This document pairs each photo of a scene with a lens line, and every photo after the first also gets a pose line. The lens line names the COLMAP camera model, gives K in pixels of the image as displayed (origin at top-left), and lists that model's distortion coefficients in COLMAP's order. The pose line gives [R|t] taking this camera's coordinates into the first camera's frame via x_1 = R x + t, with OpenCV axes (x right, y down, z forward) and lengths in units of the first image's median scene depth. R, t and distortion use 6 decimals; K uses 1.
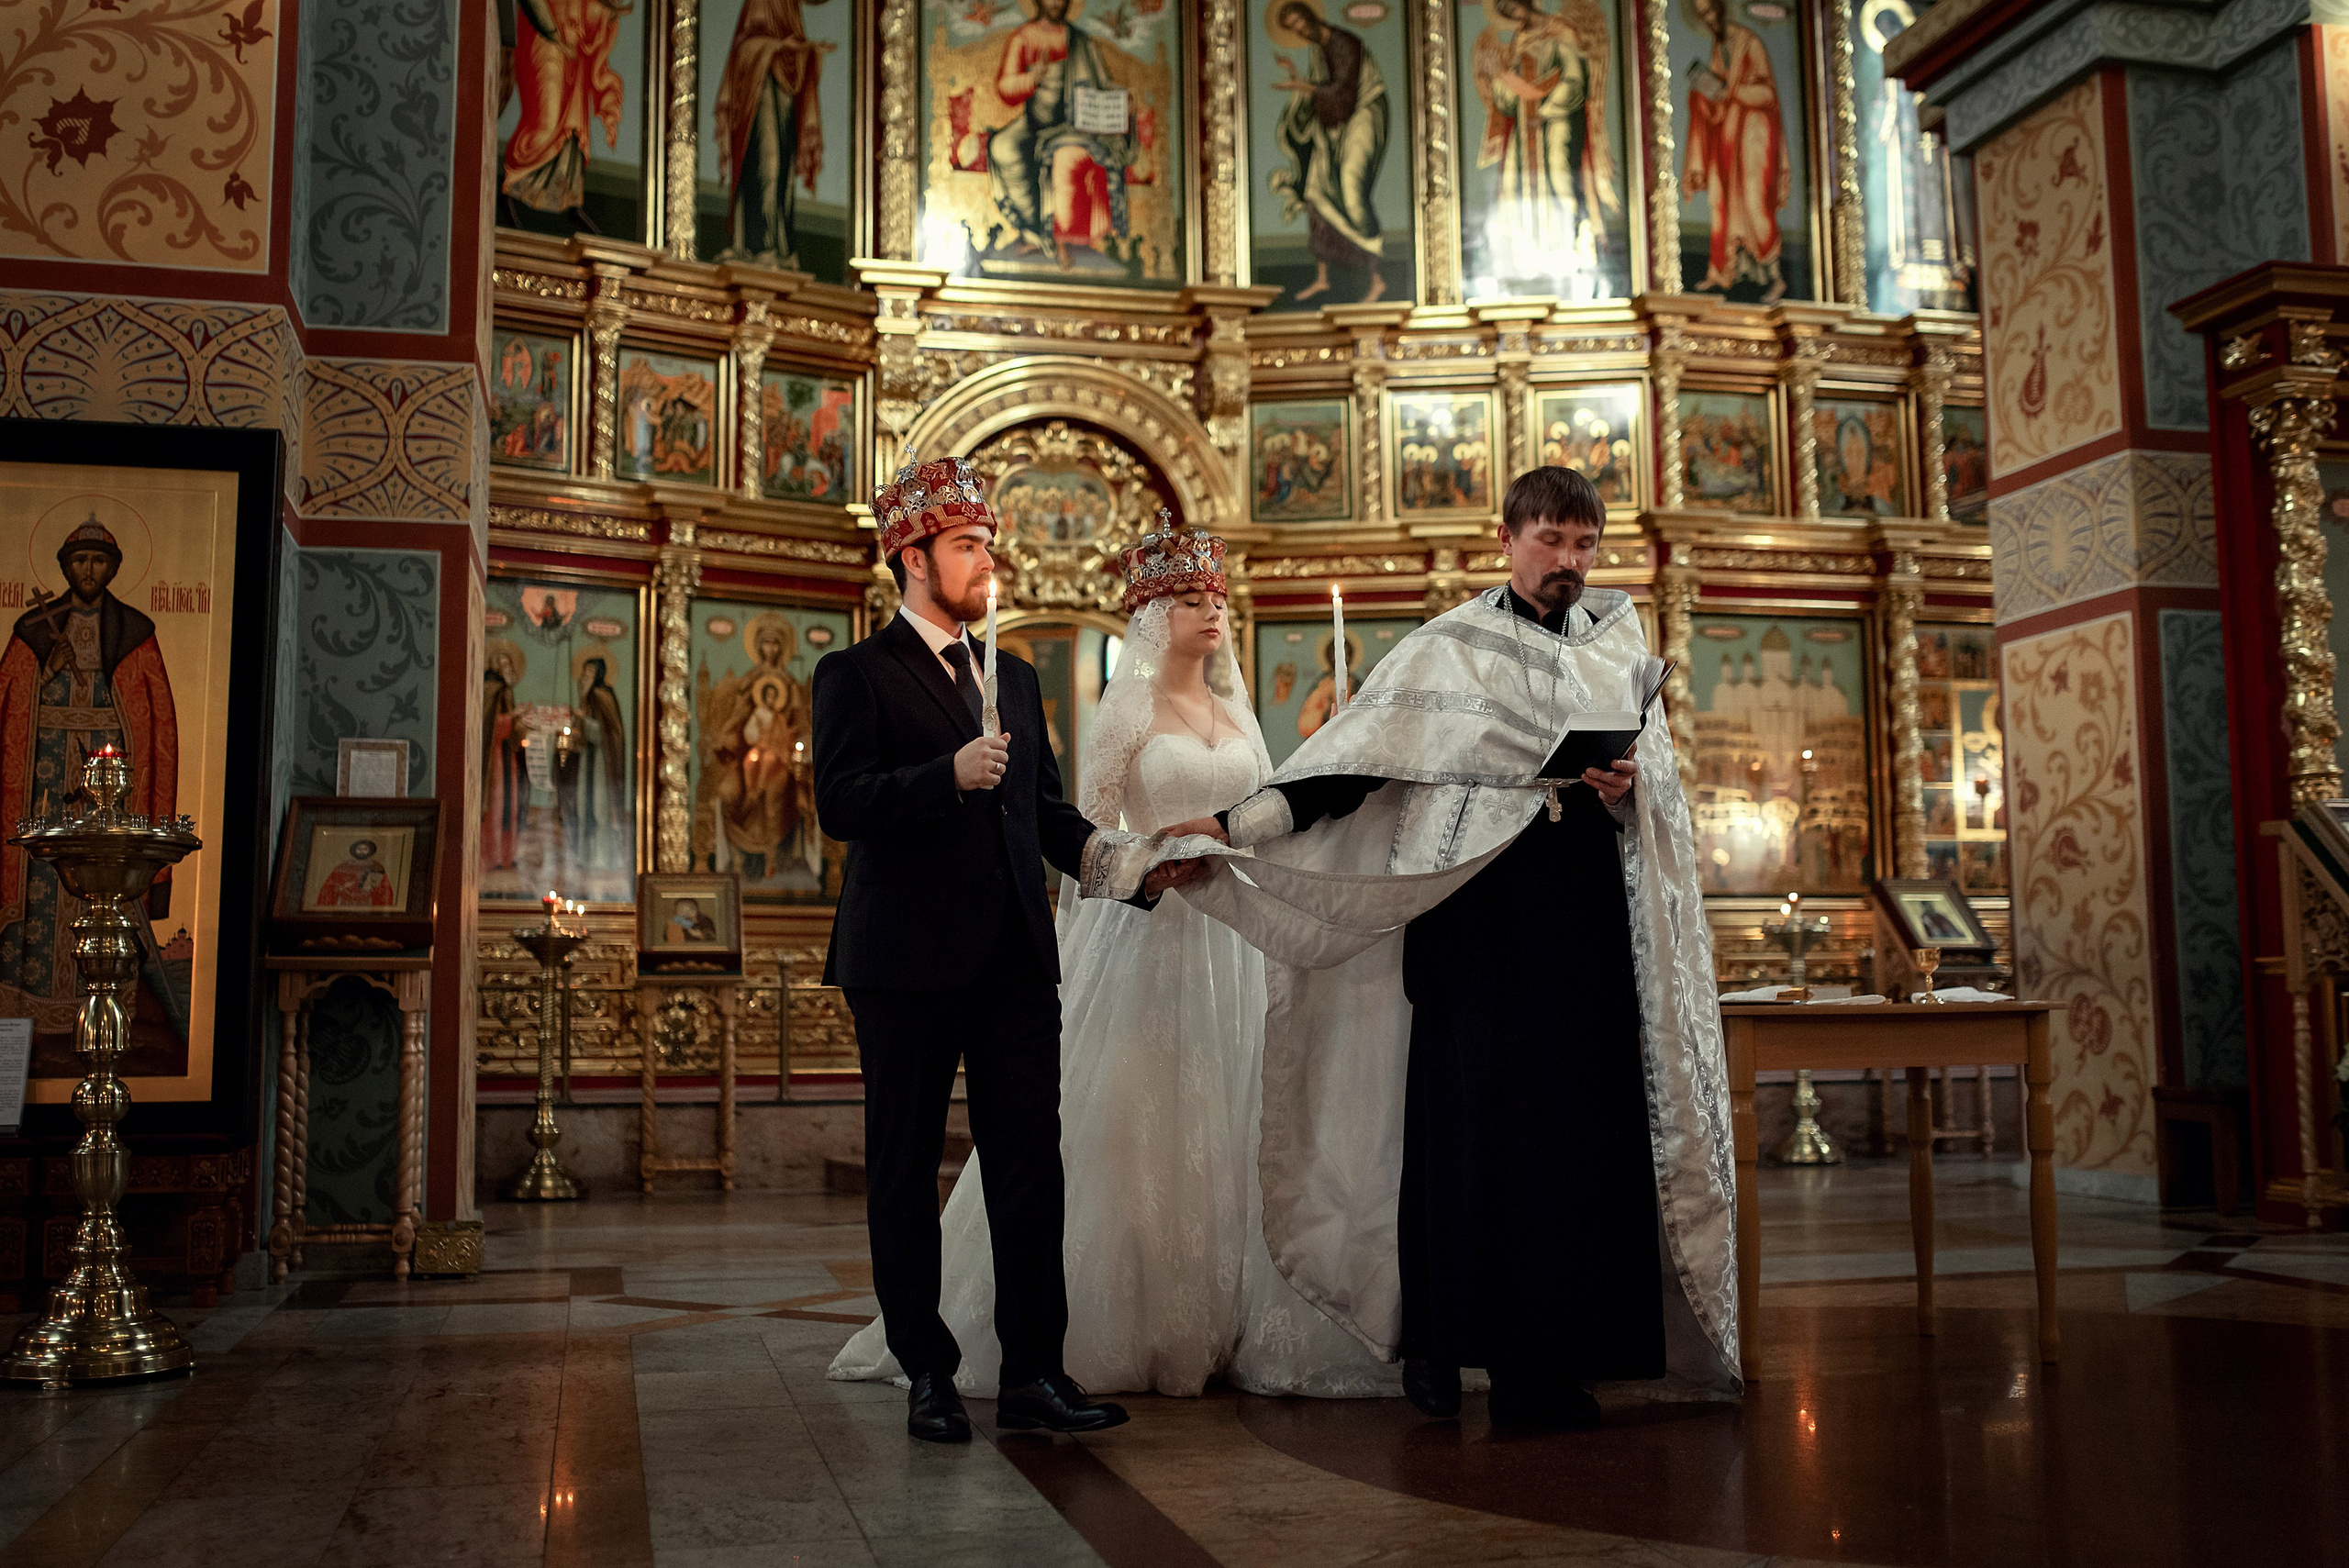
lens RADIAL K [[2159.3, 0, 1174.5], [0, 2159.3, 784.0], [0, 0, 1]] dist [0.013238, 0.011966]
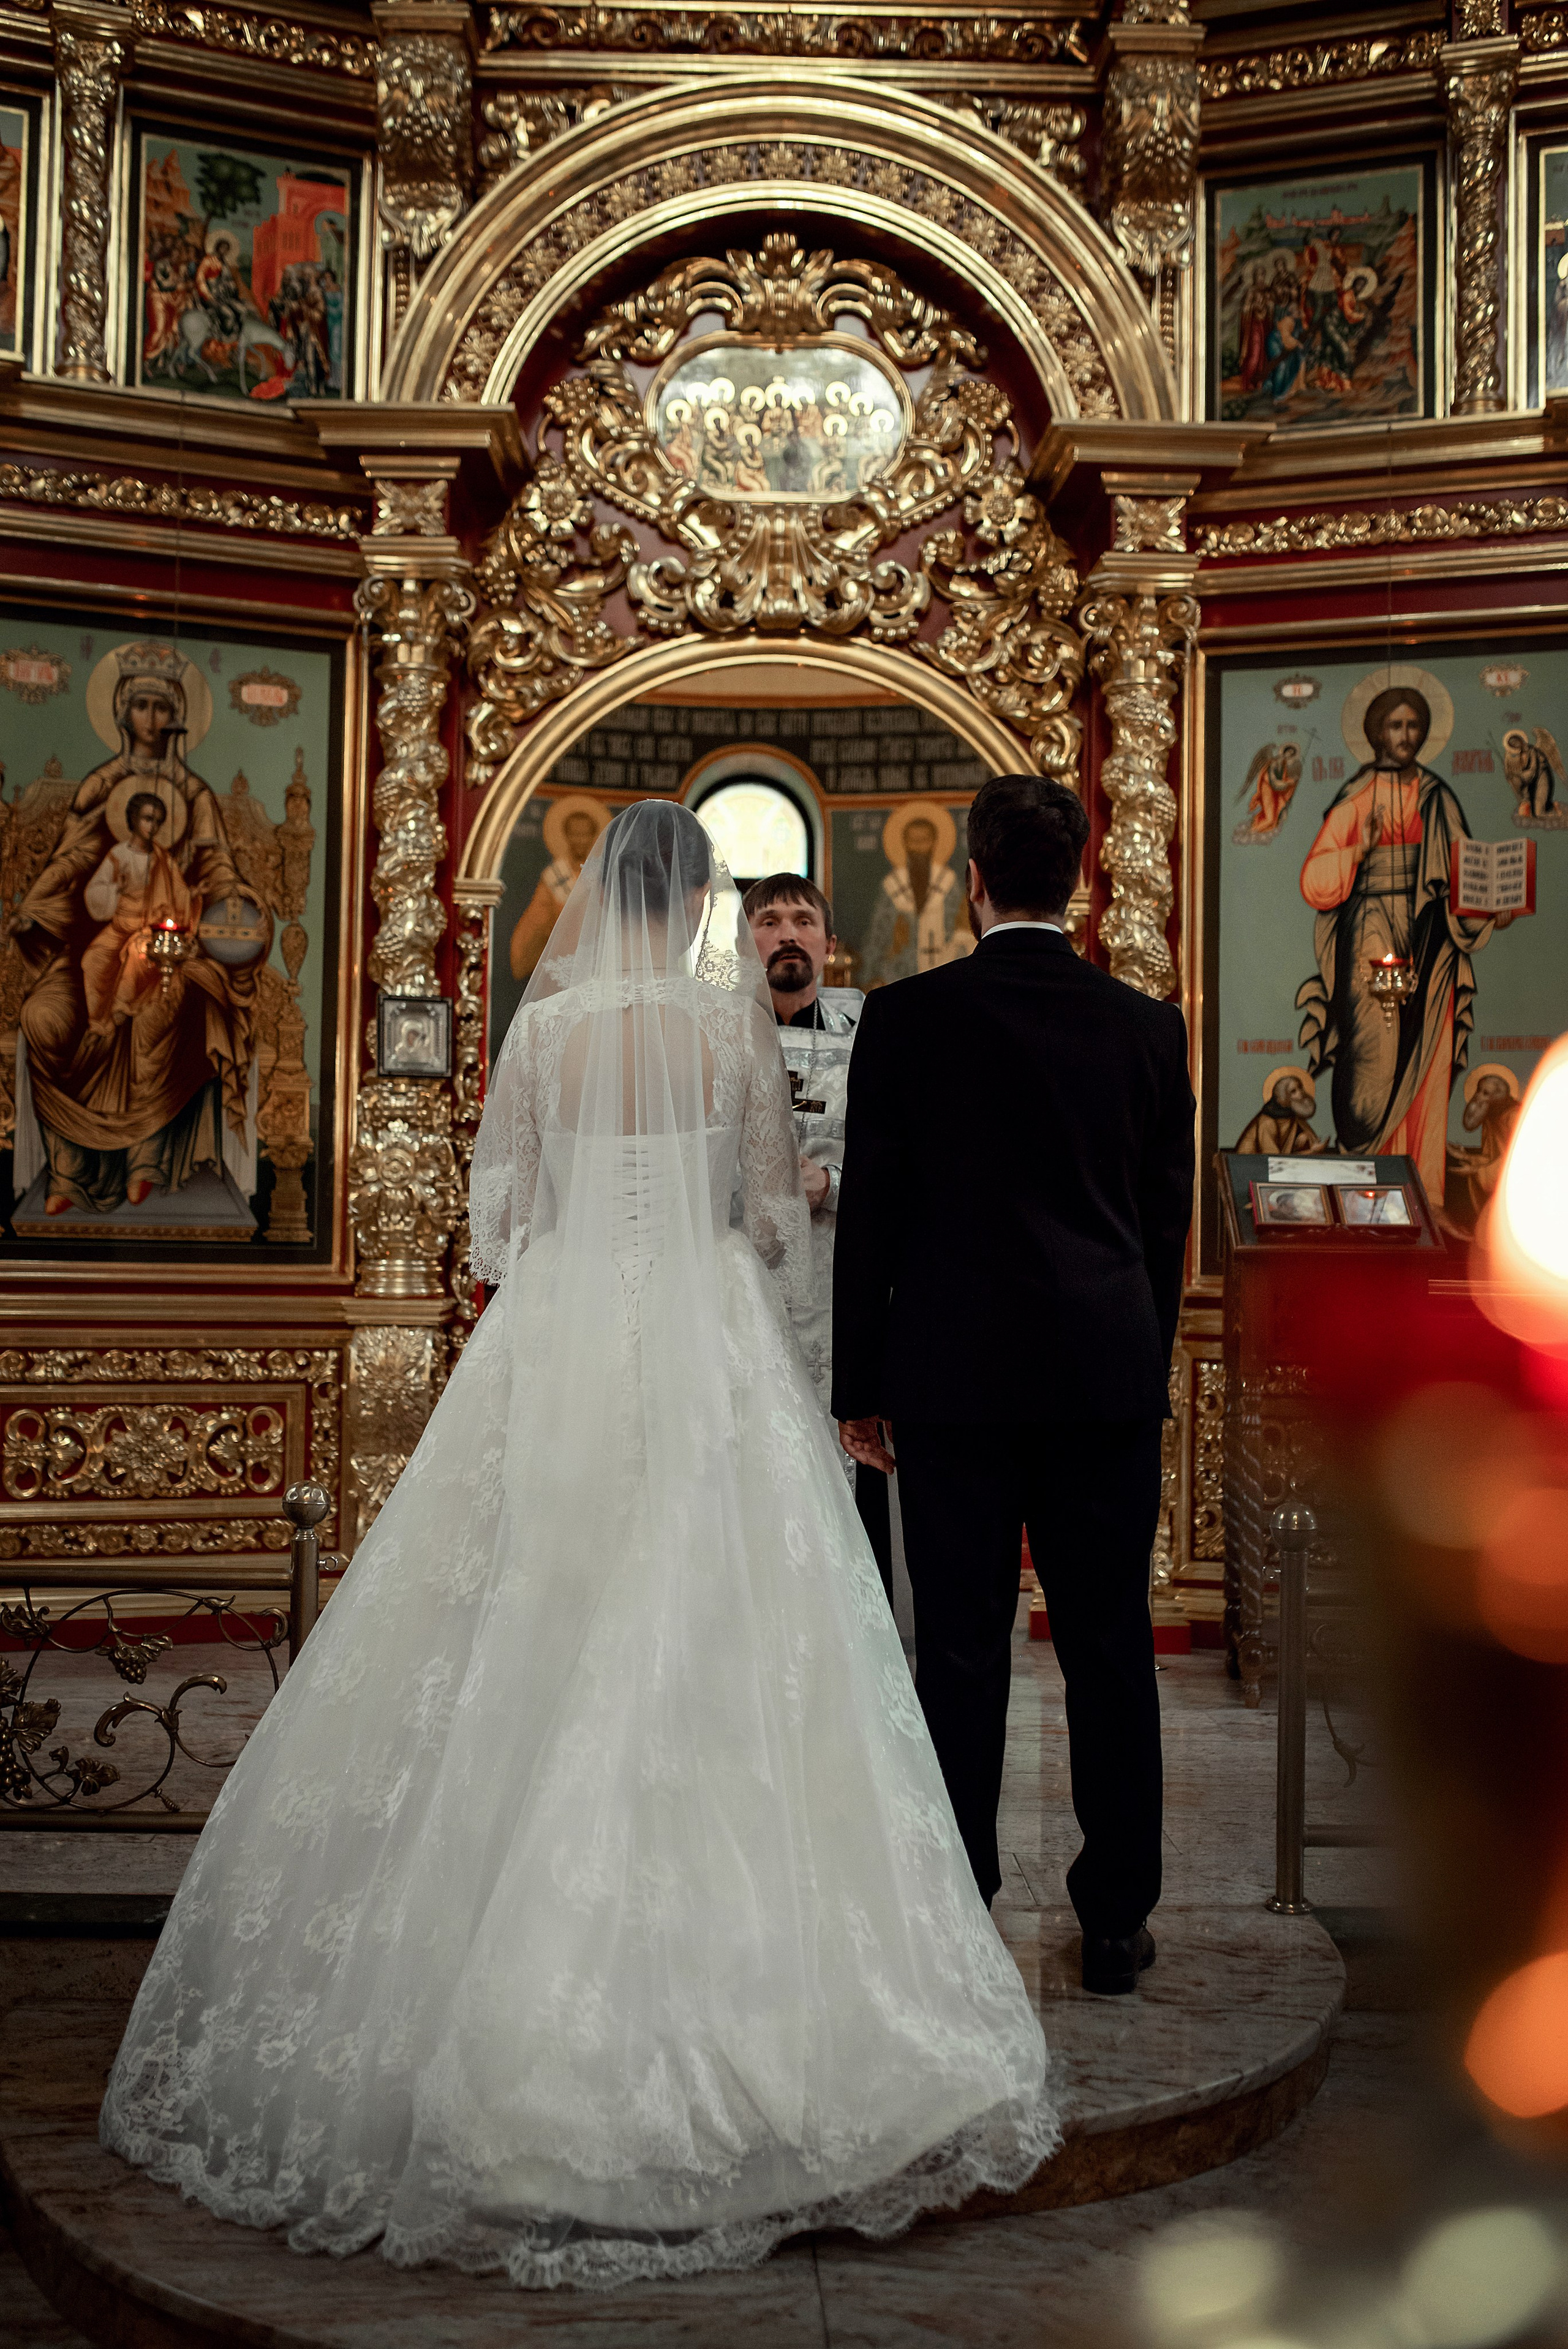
lens RADIAL K [[2159.4, 0, 784.0], [0, 2159.4, 1174.5], [0, 0, 1]] dist [0.013238, 0.011966]
pose [[0.977831, 0.012812, -0.209001, 0.048604], [0.000457, 0.997993, 0.063316, 0.006981], [0.209393, -0.062008, 0.975864, 0.543755]]
